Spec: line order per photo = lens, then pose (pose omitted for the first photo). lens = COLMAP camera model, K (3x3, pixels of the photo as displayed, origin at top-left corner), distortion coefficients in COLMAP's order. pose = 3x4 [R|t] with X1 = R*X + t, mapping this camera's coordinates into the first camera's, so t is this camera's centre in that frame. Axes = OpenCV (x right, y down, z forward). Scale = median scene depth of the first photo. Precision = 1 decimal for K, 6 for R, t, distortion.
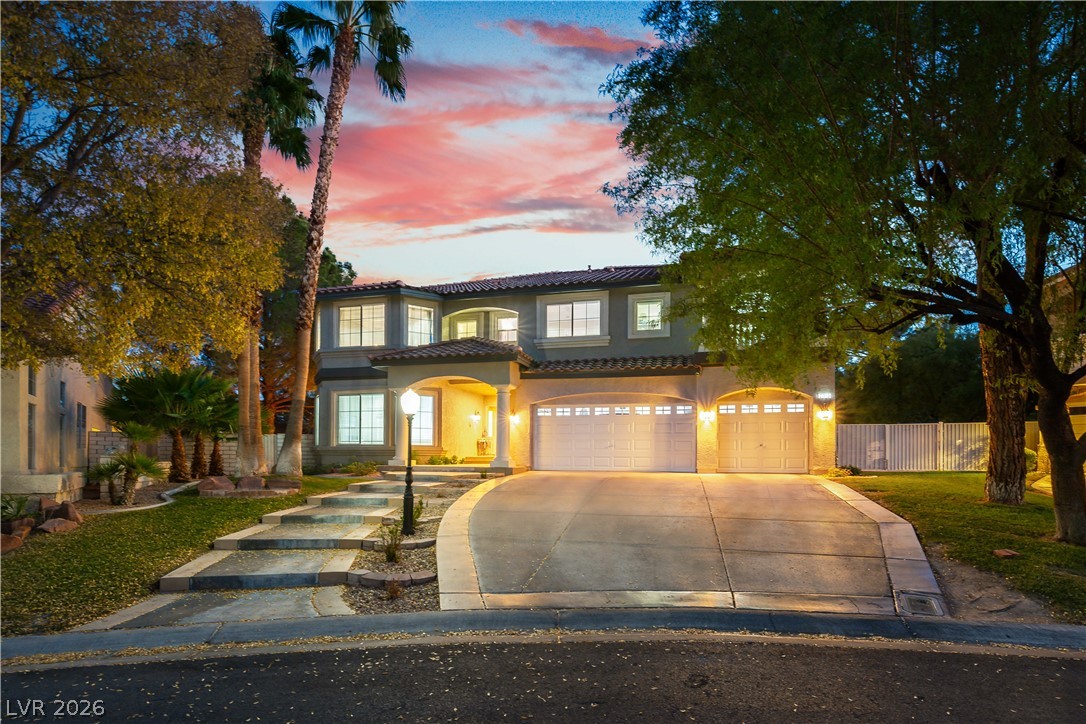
lens RADIAL K [[482.6, 0, 542.9], [0, 482.6, 394.7], [0, 0, 1]] dist [-0.001218, 0.000080]
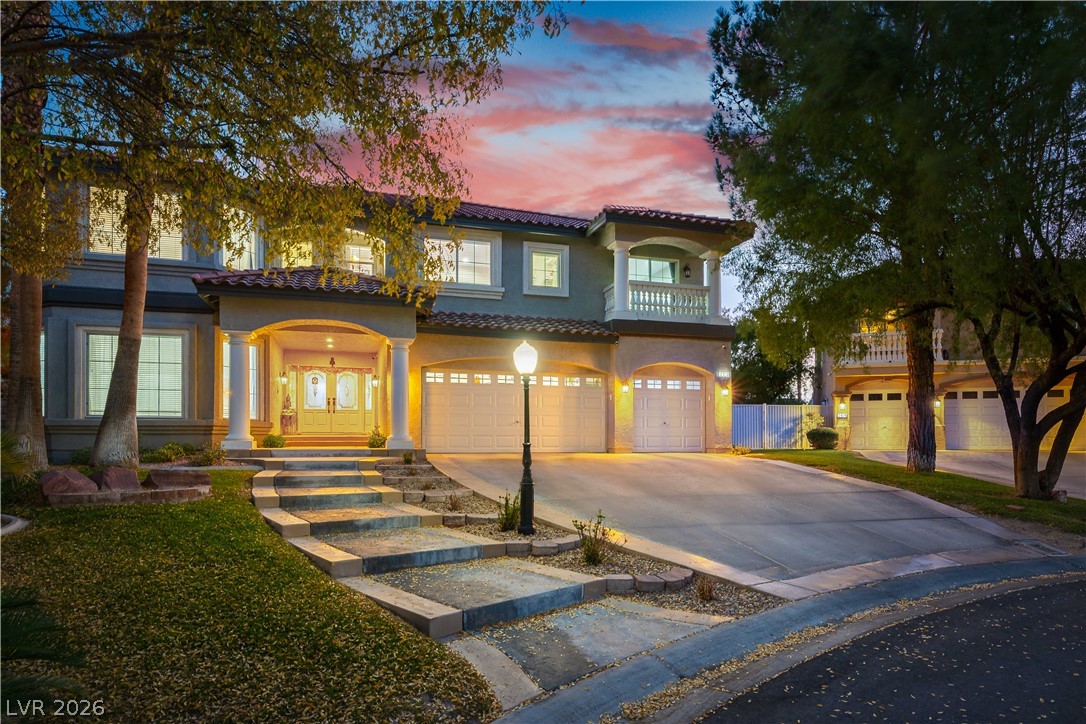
lens RADIAL K [[611.4, 0, 543.0], [0, 611.4, 362.0], [0, 0, 1]] dist [0.004726, -0.000228]
pose [[0.870027, 0.058437, 0.489528, -0.348462], [-0.059932, 0.998122, -0.012635, 0.014460], [-0.489348, -0.018346, 0.871896, 0.072887]]
